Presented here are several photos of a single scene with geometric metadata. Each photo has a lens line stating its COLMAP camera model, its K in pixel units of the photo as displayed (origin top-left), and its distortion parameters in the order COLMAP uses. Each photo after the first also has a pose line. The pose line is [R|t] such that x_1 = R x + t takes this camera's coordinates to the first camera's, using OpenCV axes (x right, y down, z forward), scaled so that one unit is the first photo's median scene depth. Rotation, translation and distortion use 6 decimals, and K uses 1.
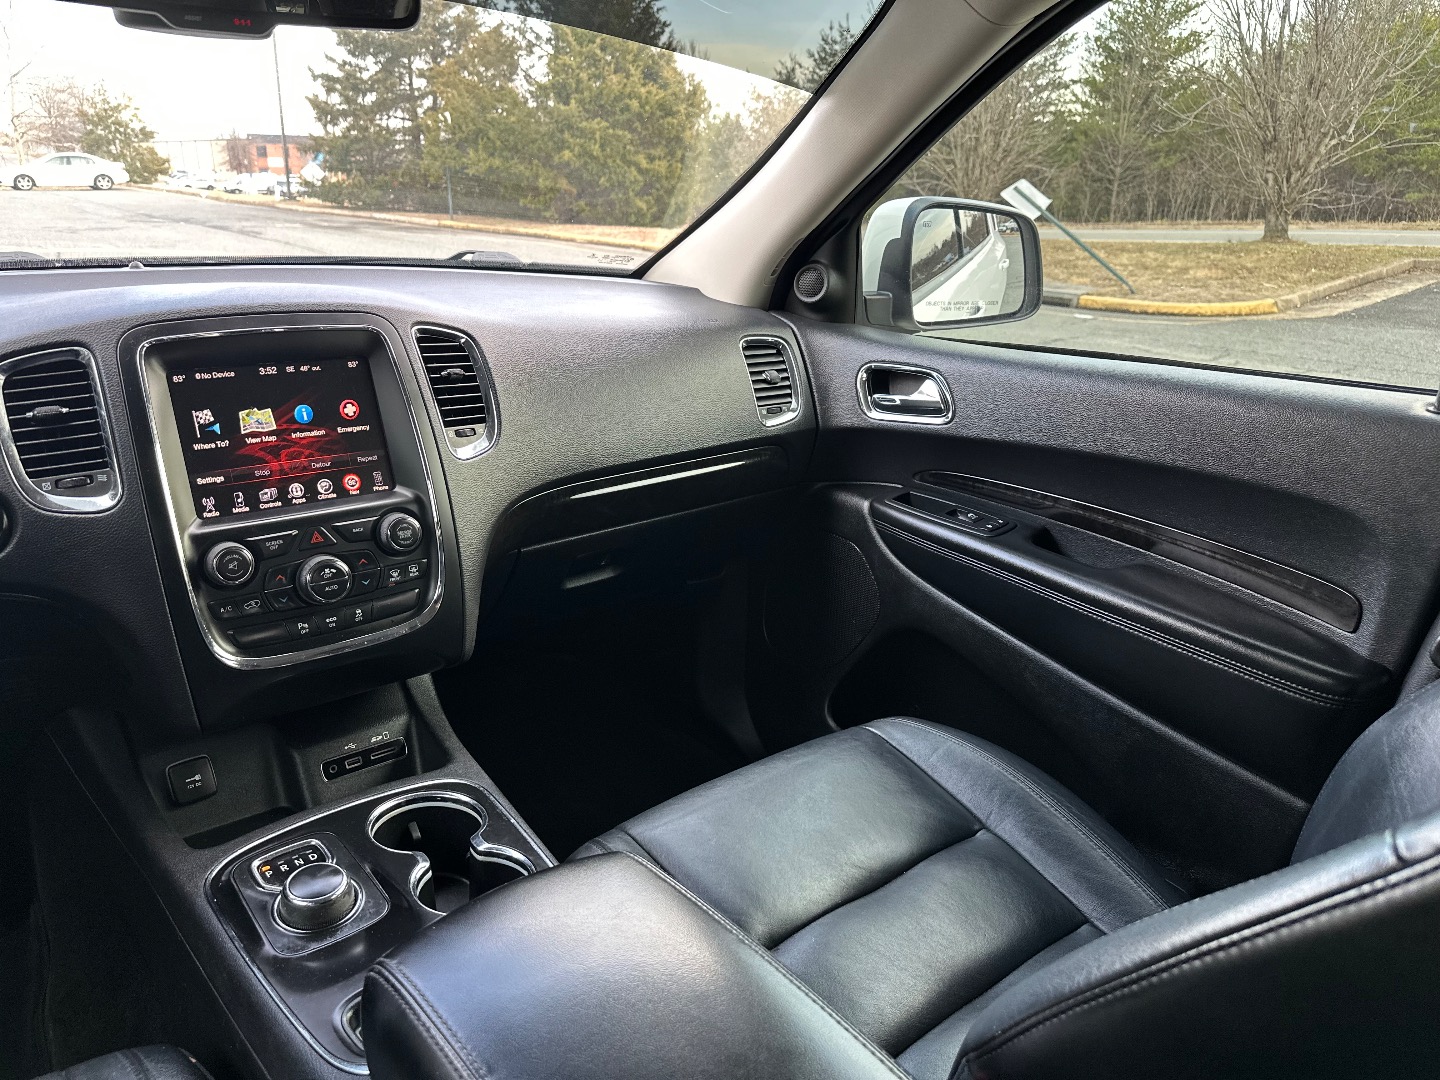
lens RADIAL K [[998.2, 0, 720.0], [0, 998.2, 540.0], [0, 0, 1]] dist [0.093062, -0.212654]
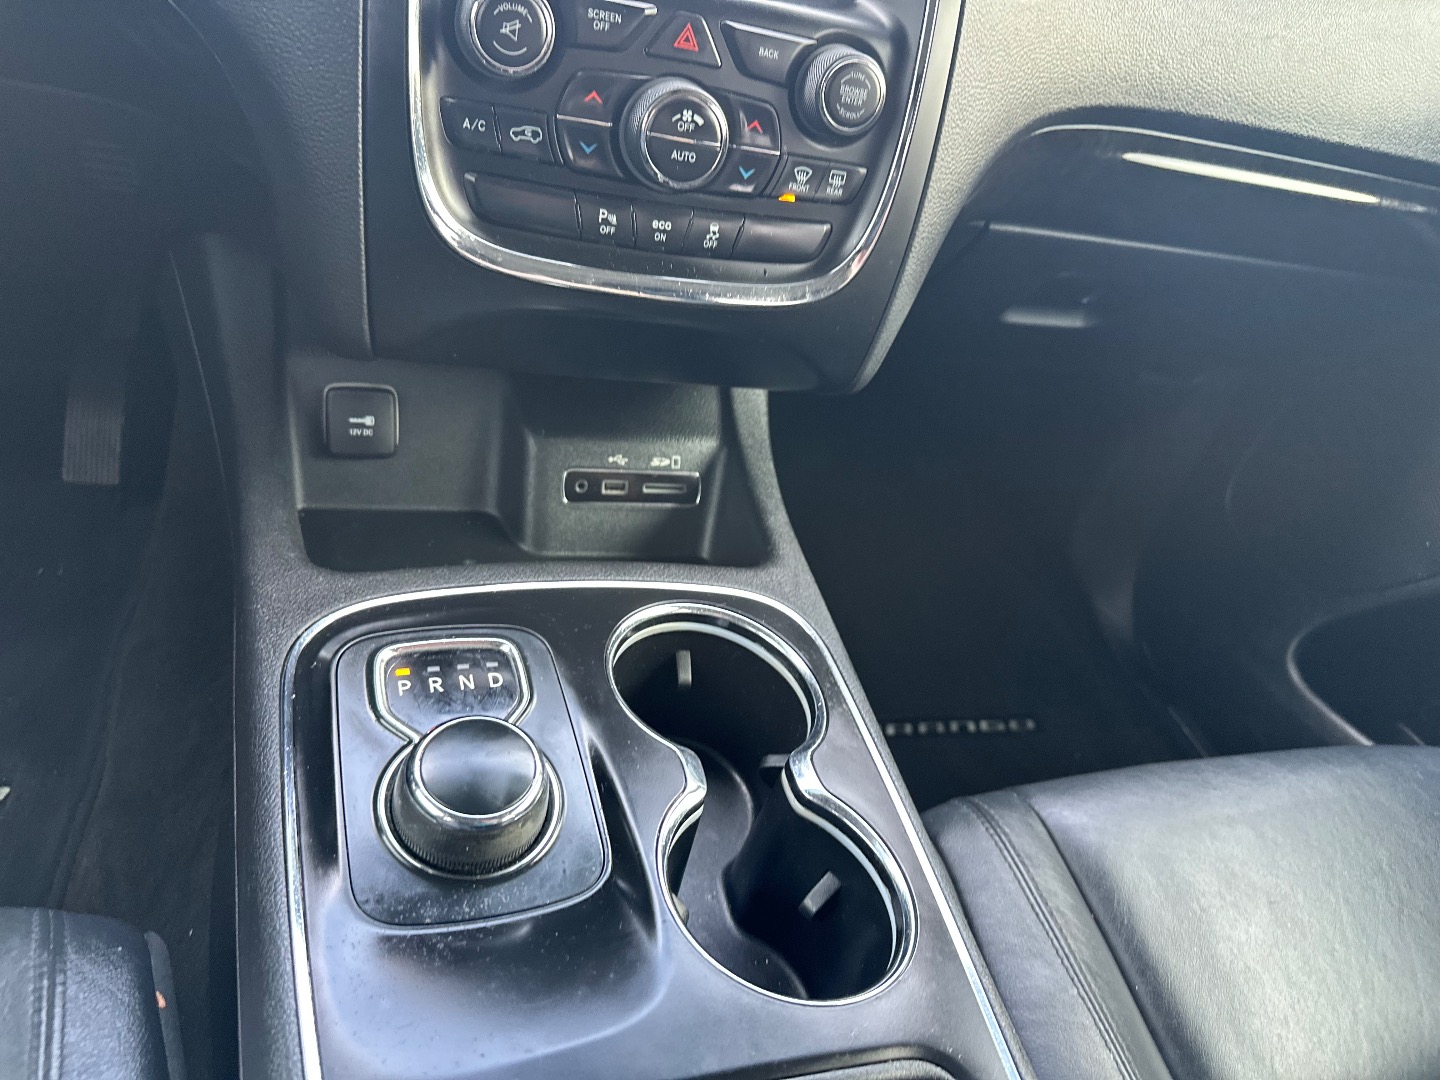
lens RADIAL K [[998.2, 0, 720.0], [0, 998.2, 540.0], [0, 0, 1]] dist [0.093062, -0.212654]
pose [[0.907867, 0.379447, -0.178321, -0.211437], [-0.320010, 0.901941, 0.289992, 0.065524], [0.270872, -0.206210, 0.940269, 0.508310]]
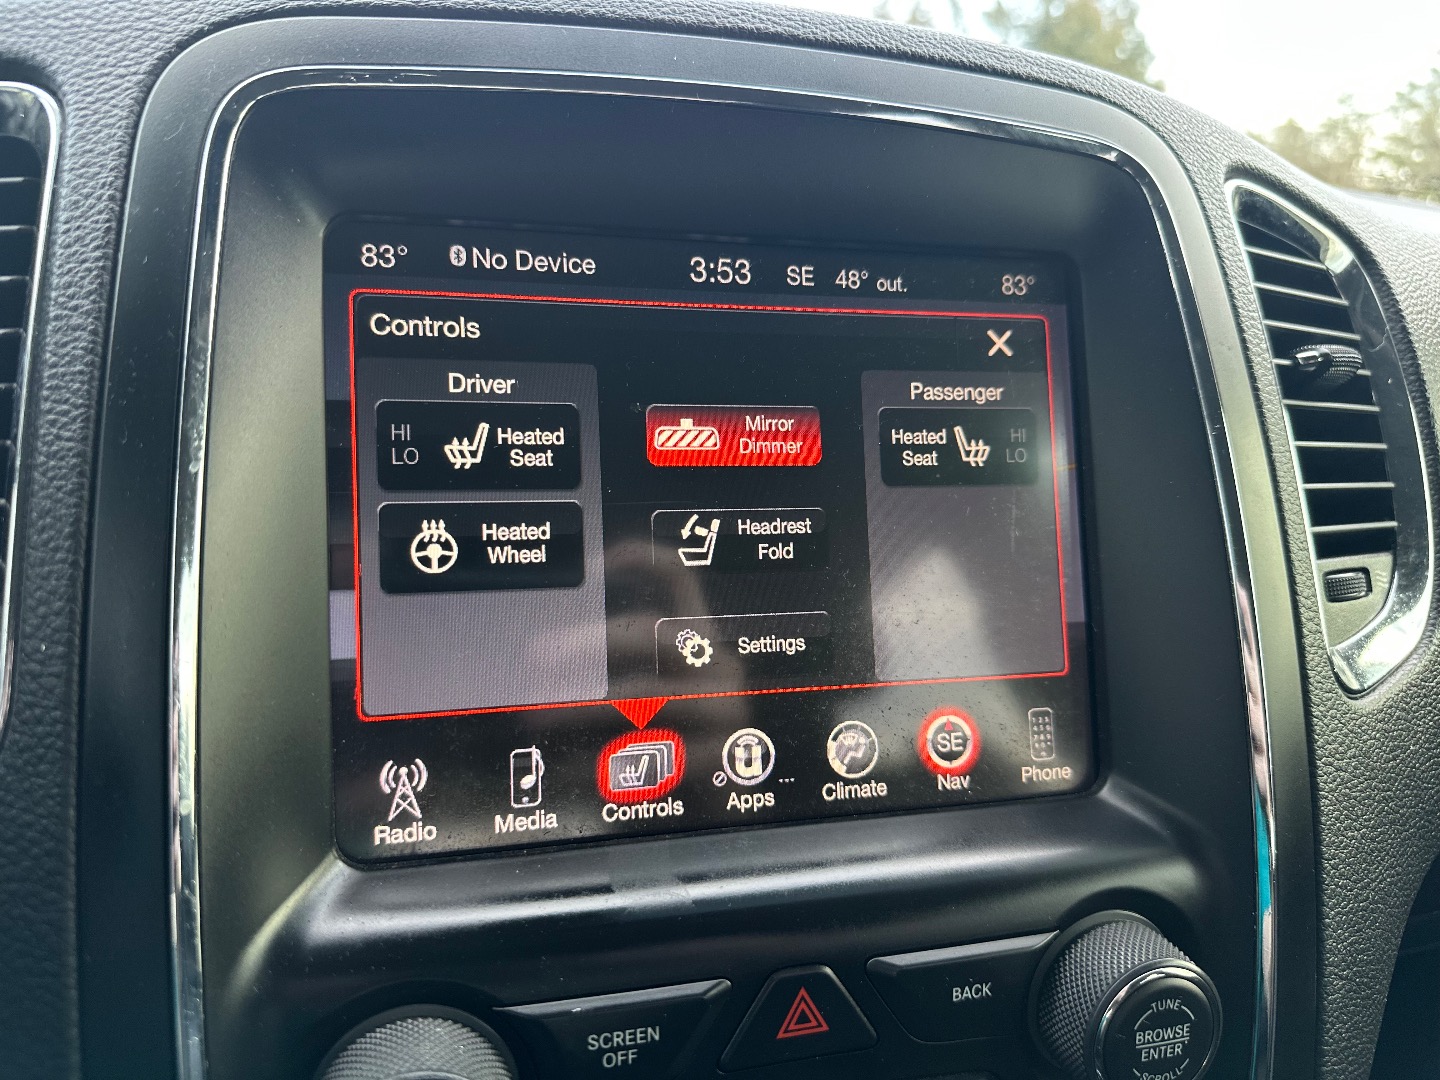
lens RADIAL K [[998.2, 0, 720.0], [0, 998.2, 540.0], [0, 0, 1]] dist [0.093062, -0.212654]
pose [[0.921110, 0.146580, -0.360653, -0.343463], [-0.161985, 0.986712, -0.012681, -0.096637], [0.354002, 0.070101, 0.932614, 0.760133]]
